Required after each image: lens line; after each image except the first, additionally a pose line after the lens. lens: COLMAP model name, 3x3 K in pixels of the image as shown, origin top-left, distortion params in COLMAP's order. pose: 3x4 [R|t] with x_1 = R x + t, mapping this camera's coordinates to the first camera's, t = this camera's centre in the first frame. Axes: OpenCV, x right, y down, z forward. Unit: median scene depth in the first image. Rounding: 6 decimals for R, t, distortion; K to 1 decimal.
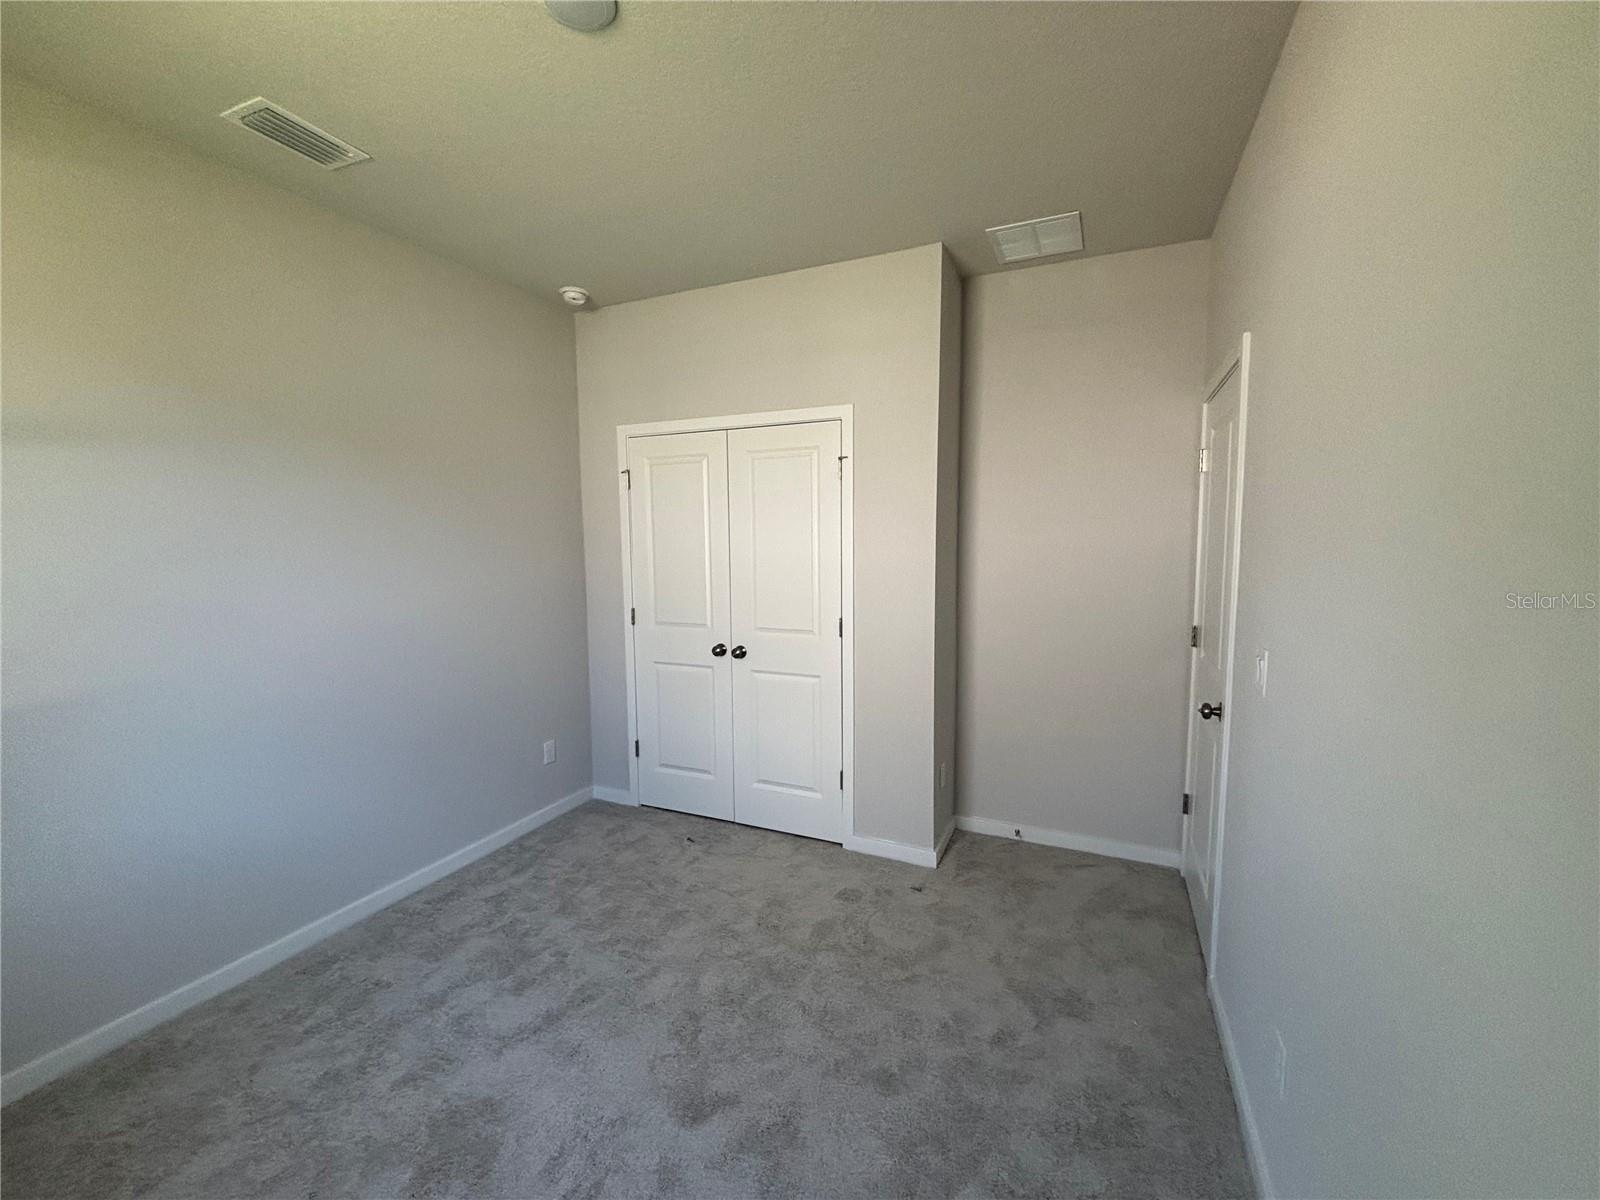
lens RADIAL K [[654.7, 0, 788.0], [0, 654.7, 598.6], [0, 0, 1]] dist [-0.000105, -0.000142]
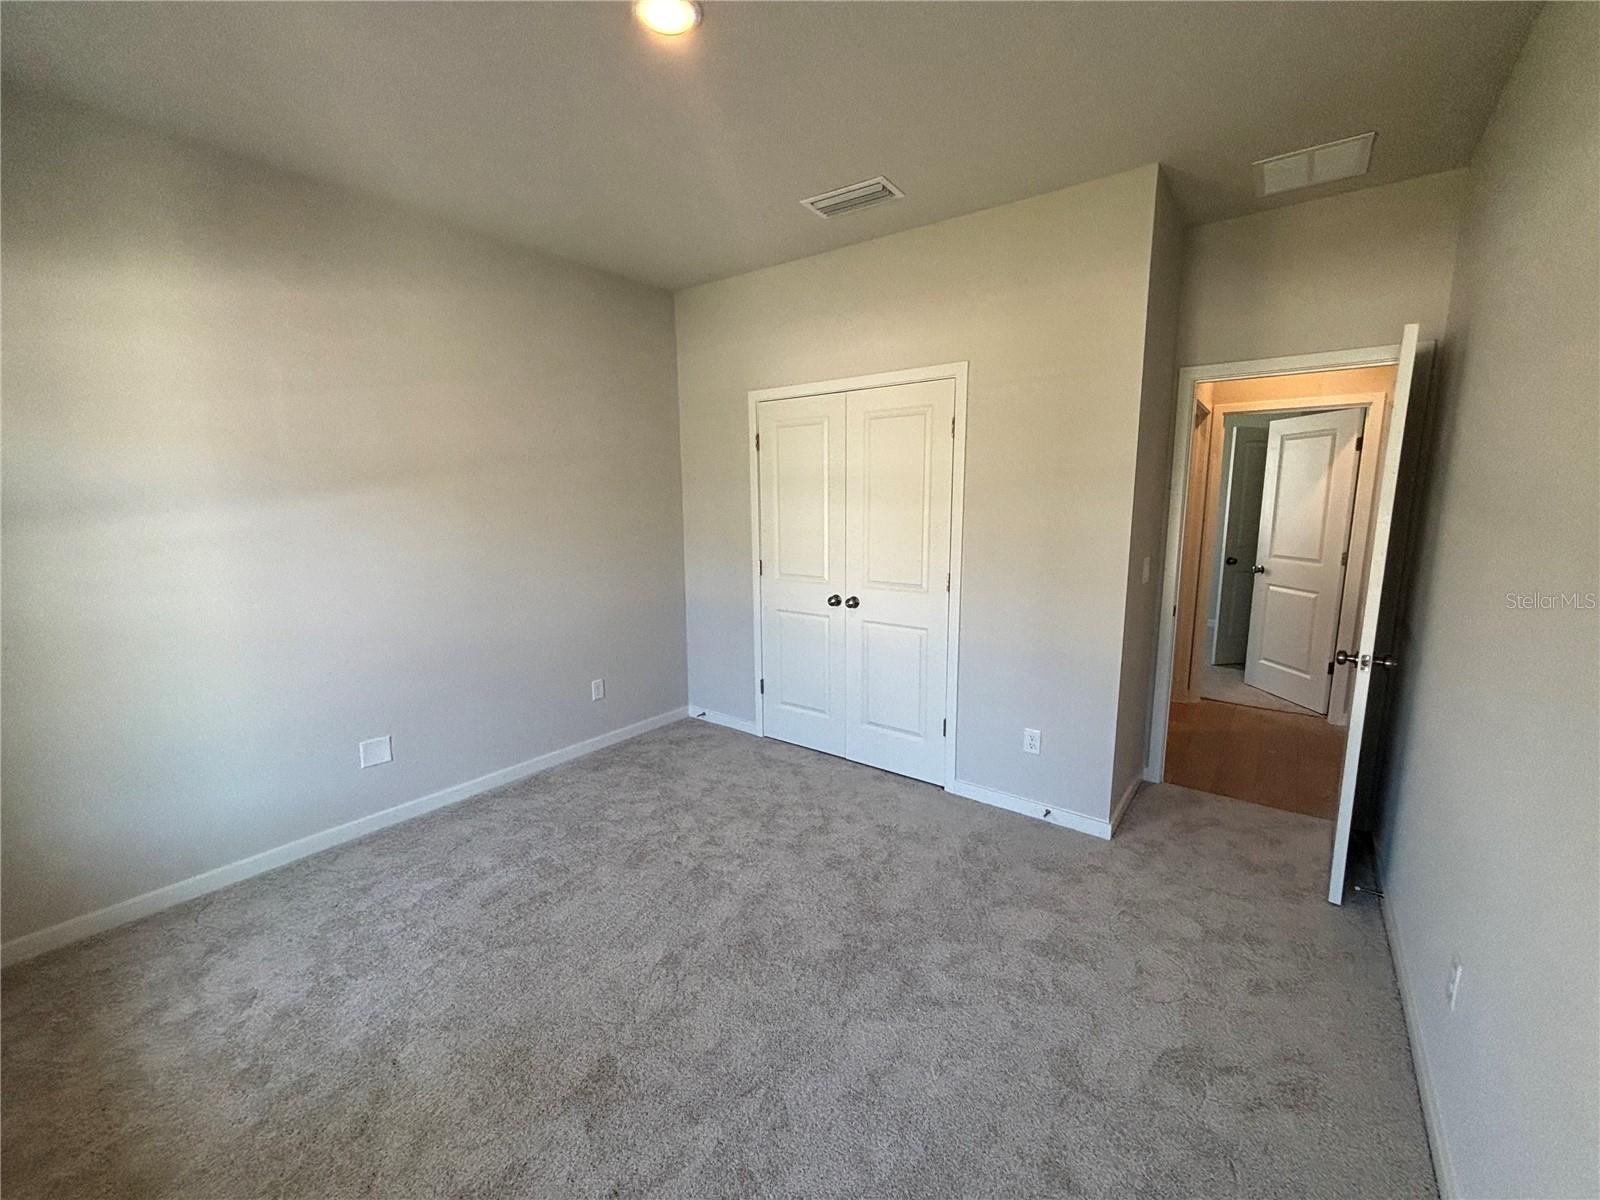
lens RADIAL K [[654.7, 0, 815.1], [0, 654.7, 599.8], [0, 0, 1]] dist [-0.000105, -0.000142]
pose [[0.972371, 0.032036, -0.231232, 0.112880], [-0.016252, 0.997425, 0.069845, 0.003326], [0.232875, -0.064157, 0.970388, -0.052129]]
